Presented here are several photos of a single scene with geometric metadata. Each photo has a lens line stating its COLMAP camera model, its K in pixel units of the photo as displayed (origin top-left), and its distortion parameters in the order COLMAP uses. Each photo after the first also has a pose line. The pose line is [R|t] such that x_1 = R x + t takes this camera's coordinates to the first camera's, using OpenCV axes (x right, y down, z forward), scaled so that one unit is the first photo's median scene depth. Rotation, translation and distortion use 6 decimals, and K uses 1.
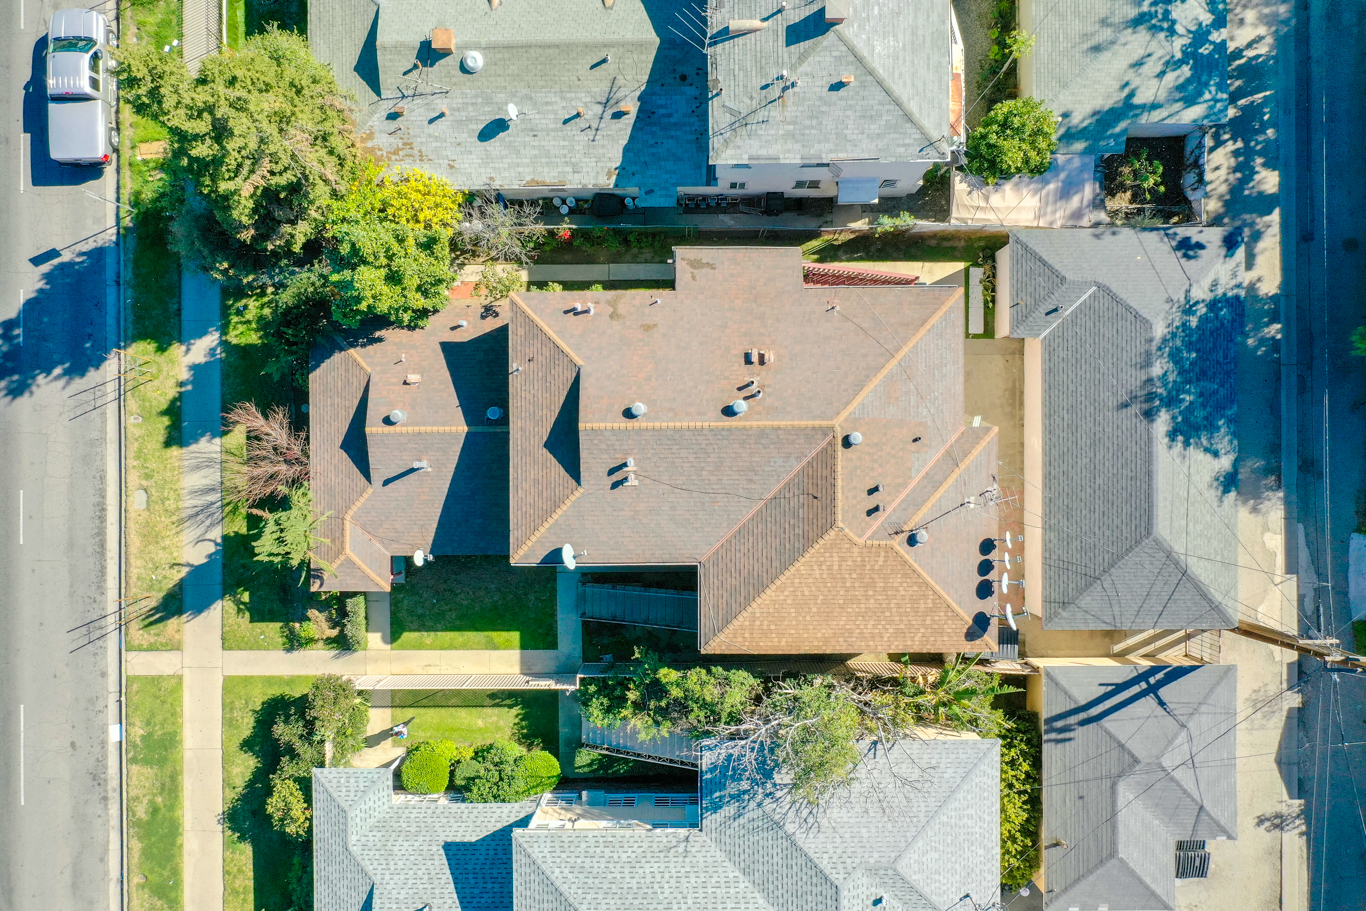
lens RADIAL K [[1024.2, 0, 681.3], [0, 1024.2, 455.3], [0, 0, 1]] dist [-0.000344, 0.001622]
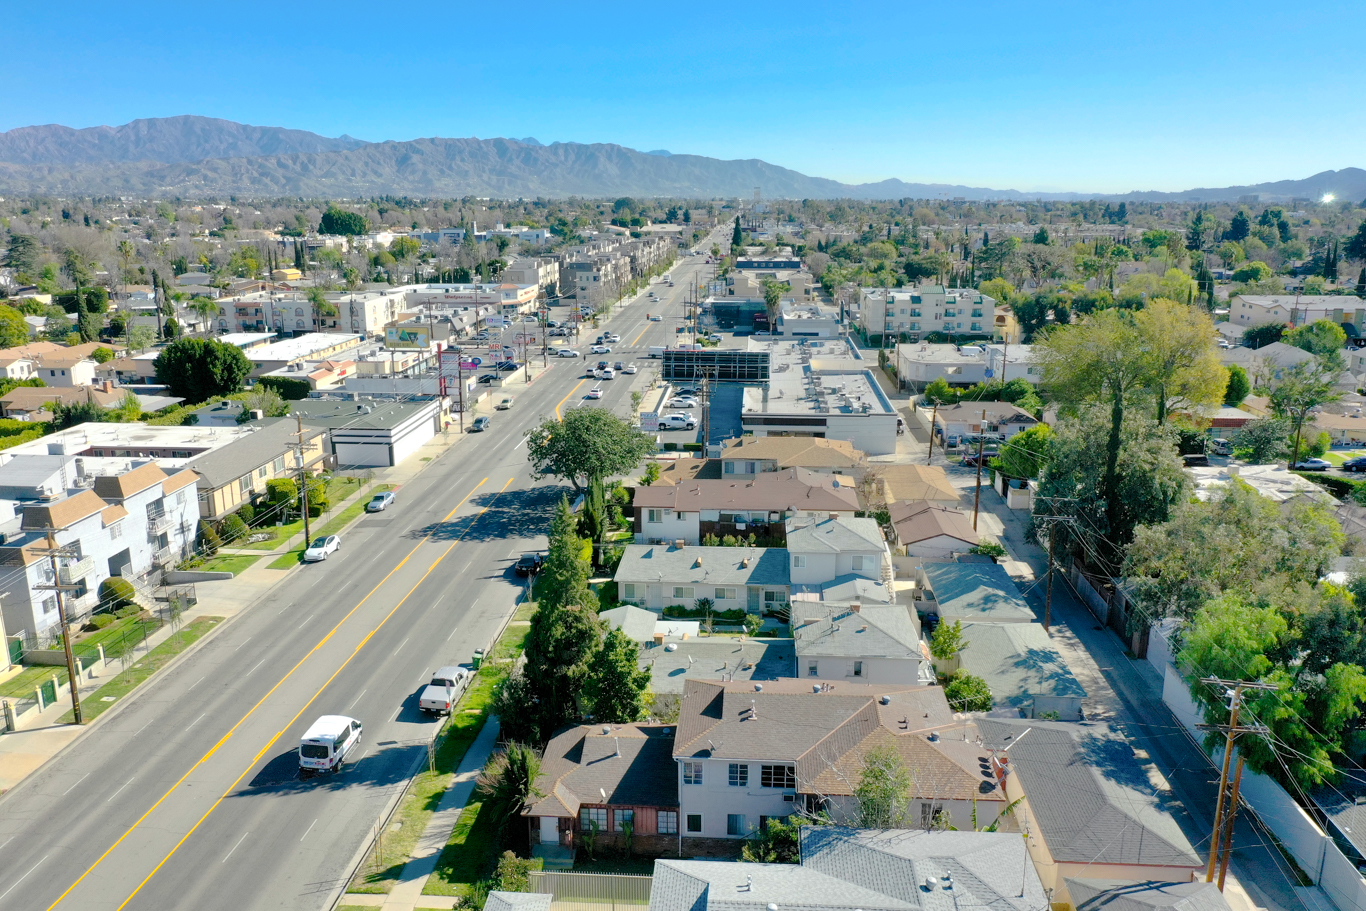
lens RADIAL K [[1067.4, 0, 684.9], [0, 1067.4, 456.7], [0, 0, 1]] dist [0.018649, -0.009652]
pose [[0.996801, 0.028507, -0.074671, -0.037362], [-0.079323, 0.238198, -0.967972, 1.439824], [-0.009807, 0.970798, 0.239697, 0.158298]]
